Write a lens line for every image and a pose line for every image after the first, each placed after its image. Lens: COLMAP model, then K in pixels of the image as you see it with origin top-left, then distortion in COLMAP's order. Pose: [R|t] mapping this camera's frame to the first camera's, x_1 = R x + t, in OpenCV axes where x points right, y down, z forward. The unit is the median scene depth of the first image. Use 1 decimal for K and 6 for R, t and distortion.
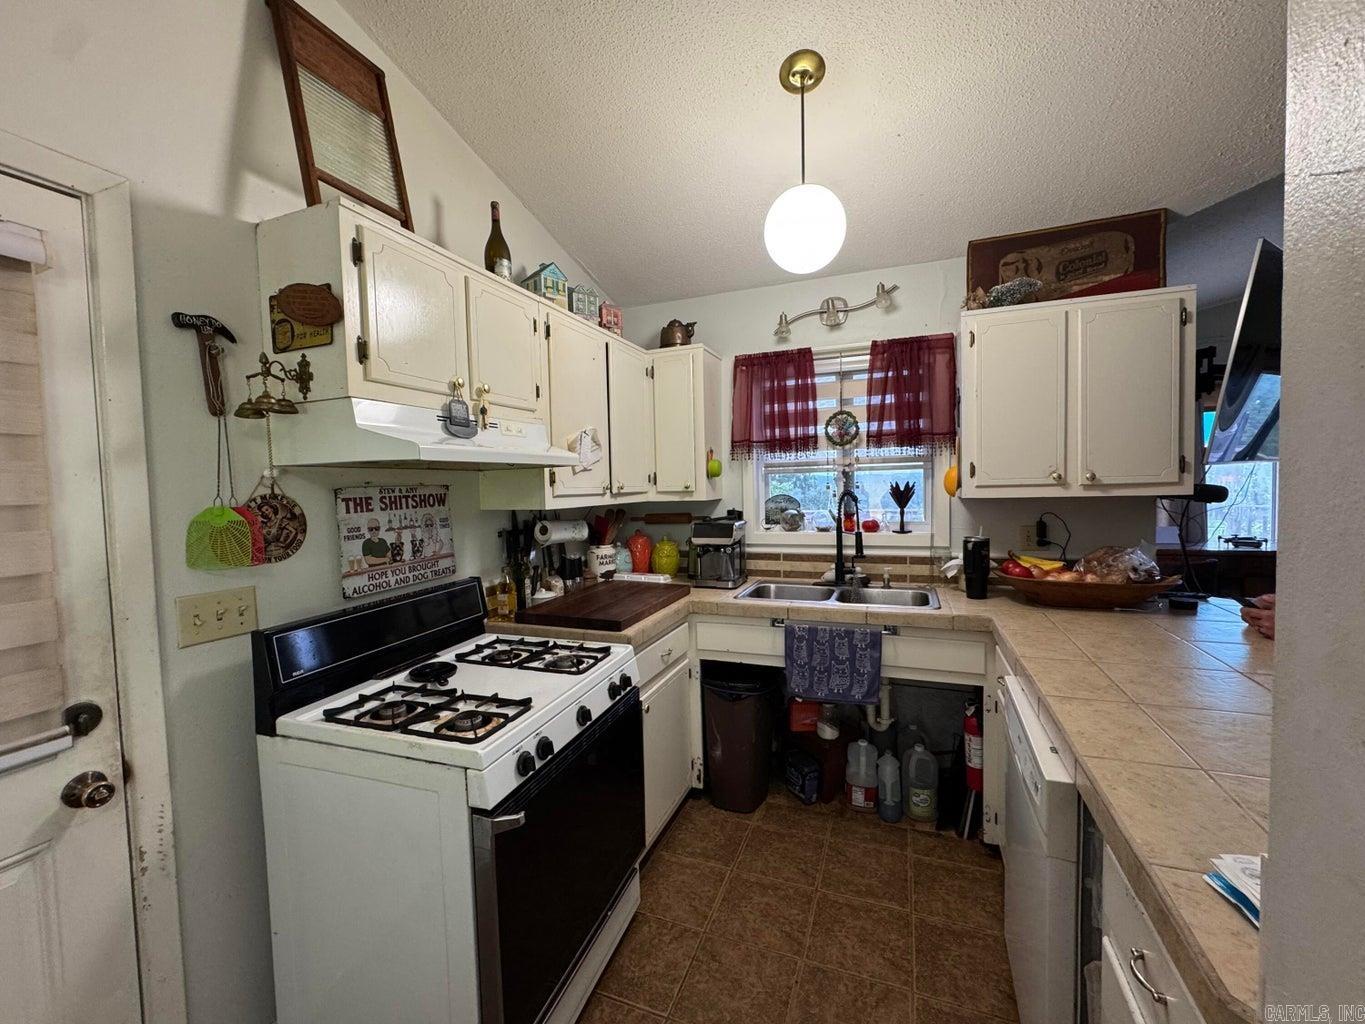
lens RADIAL K [[556.6, 0, 682.4], [0, 556.6, 510.4], [0, 0, 1]] dist [-0.001352, -0.000291]
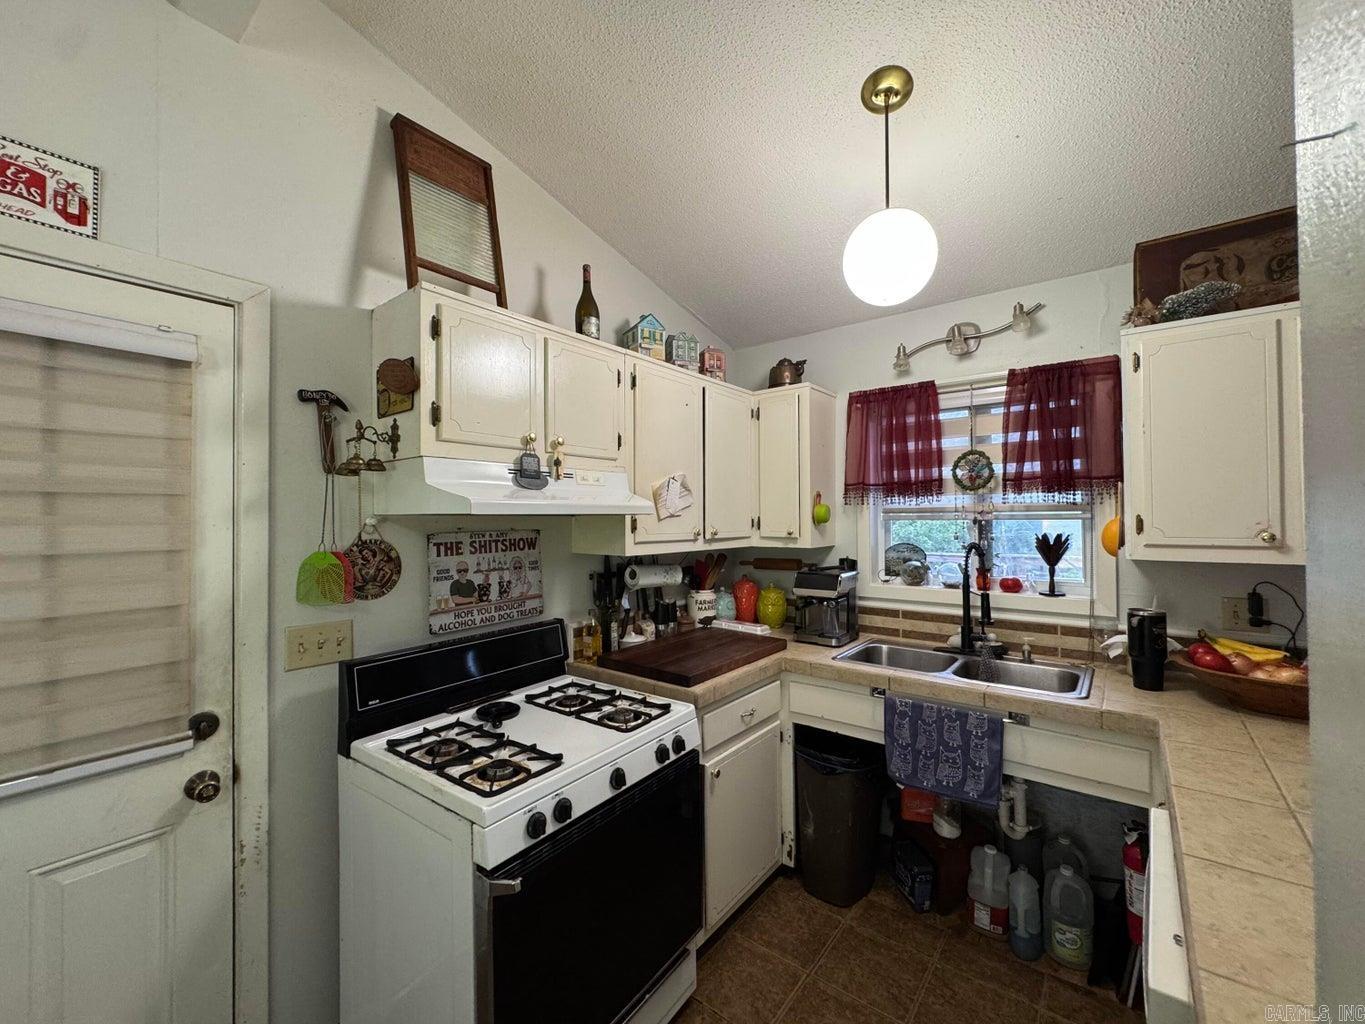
lens RADIAL K [[556.6, 0, 684.8], [0, 556.6, 510.7], [0, 0, 1]] dist [-0.001352, -0.000291]
pose [[0.957224, 0.015952, -0.288909, 0.156907], [-0.031808, 0.998229, -0.050272, -0.038601], [0.287596, 0.057311, 0.956036, 0.065035]]
